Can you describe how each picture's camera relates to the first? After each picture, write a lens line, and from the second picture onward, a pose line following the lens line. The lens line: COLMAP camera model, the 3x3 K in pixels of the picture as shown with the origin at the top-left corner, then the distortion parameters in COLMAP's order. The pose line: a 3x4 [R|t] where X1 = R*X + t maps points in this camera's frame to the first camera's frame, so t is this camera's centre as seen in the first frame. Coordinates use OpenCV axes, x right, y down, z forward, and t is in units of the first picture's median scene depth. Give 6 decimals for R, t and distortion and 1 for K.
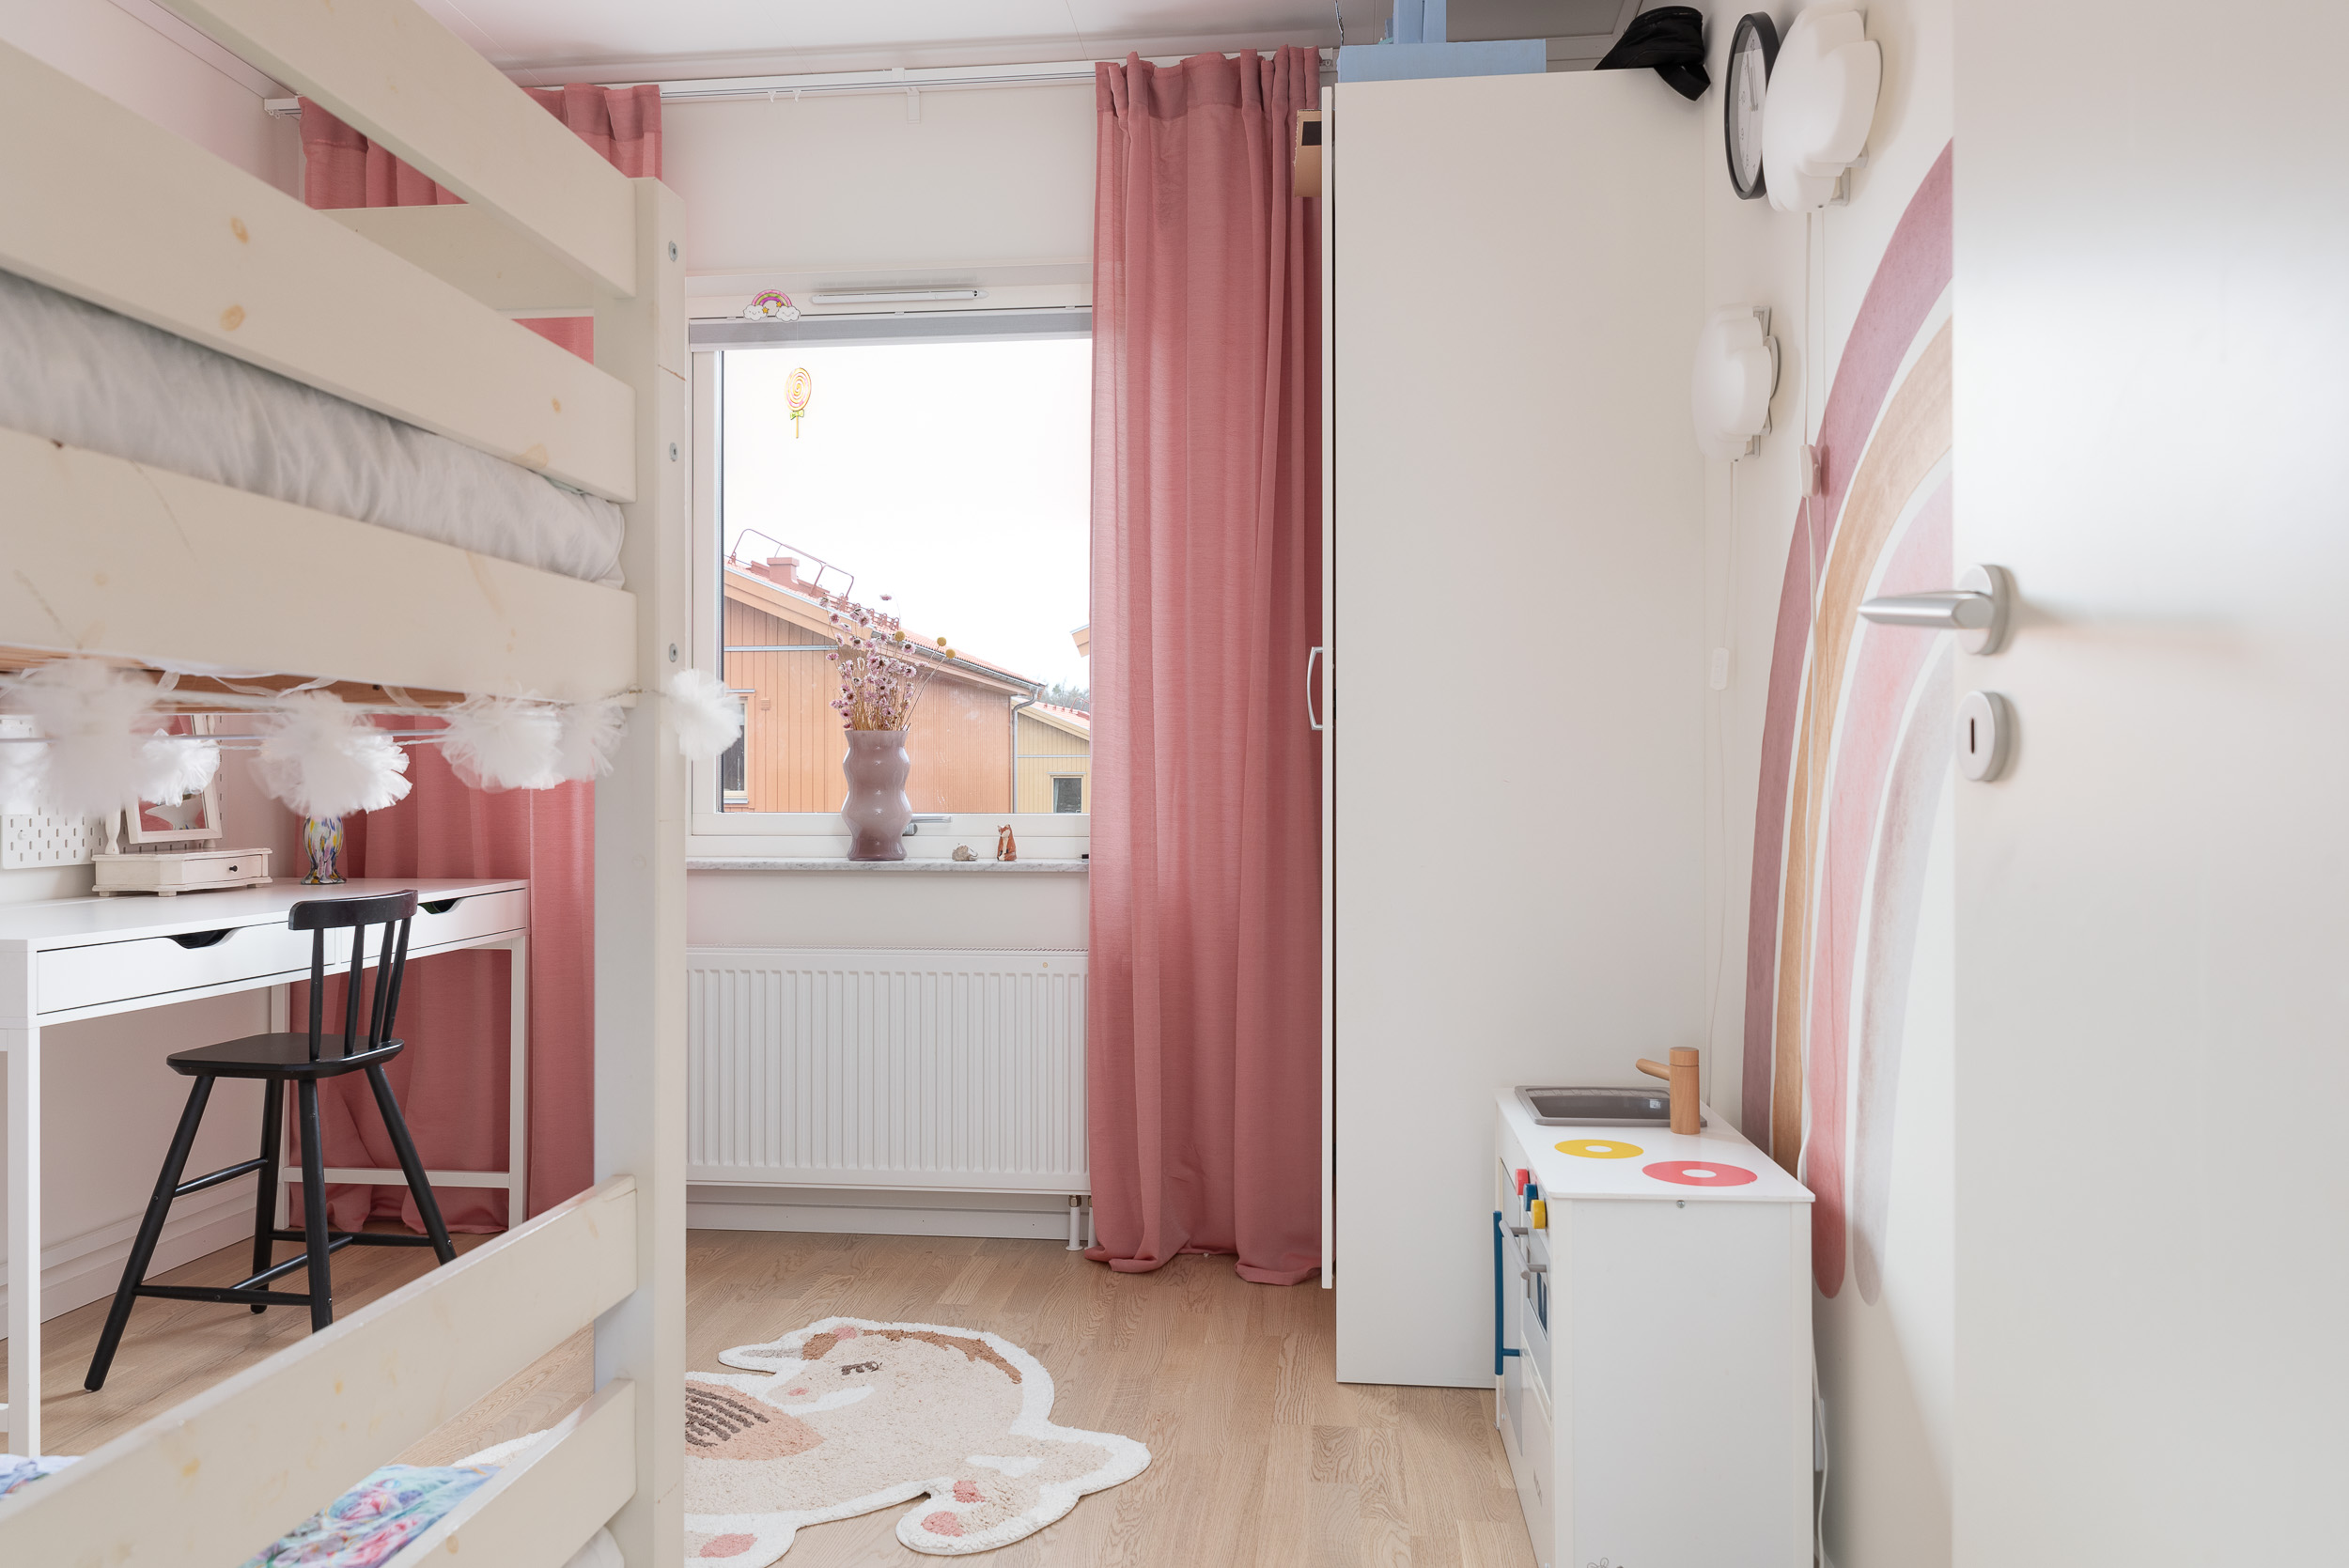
lens RADIAL K [[1582.7, 0, 1175.4], [0, 1582.7, 792.9], [0, 0, 1]] dist [0.021157, 0.002052]
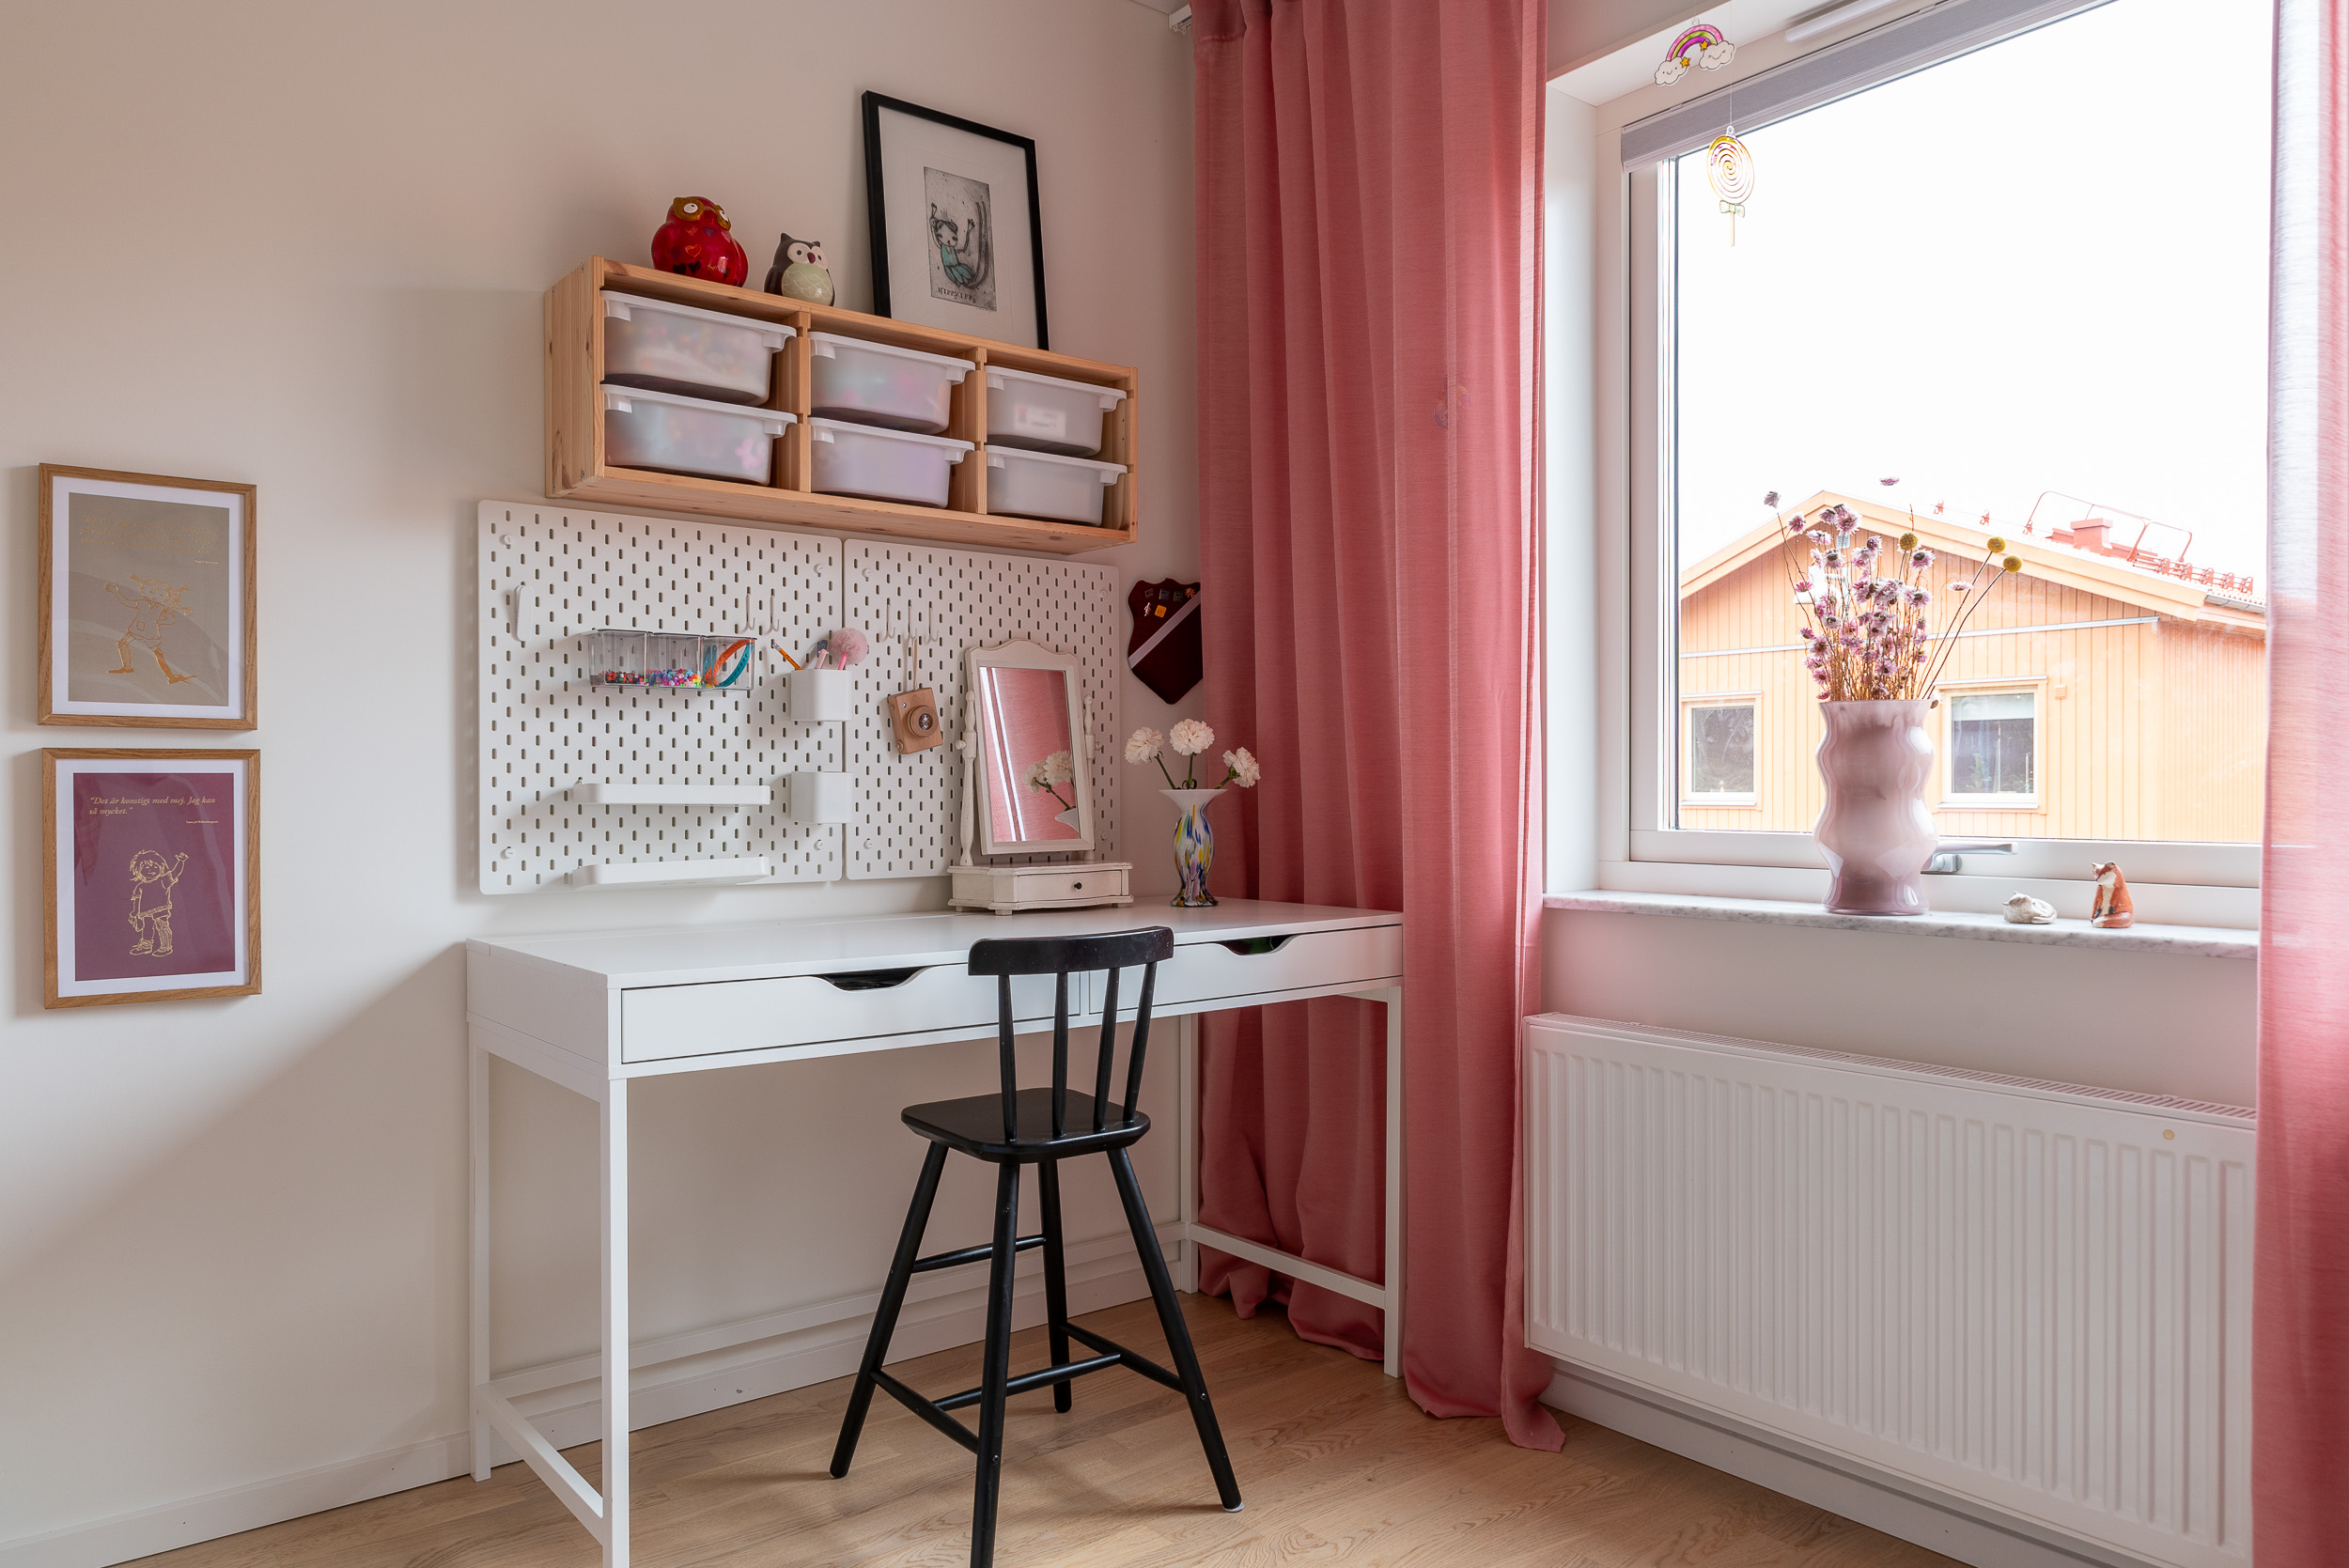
lens RADIAL K [[1582.7, 0, 1175.4], [0, 1582.7, 792.9], [0, 0, 1]] dist [0.021157, 0.002052]
pose [[0.710618, 0.001256, -0.703577, 0.061690], [-0.001912, 0.999998, -0.000146, -0.003765], [0.703575, 0.001449, 0.710619, 0.440700]]
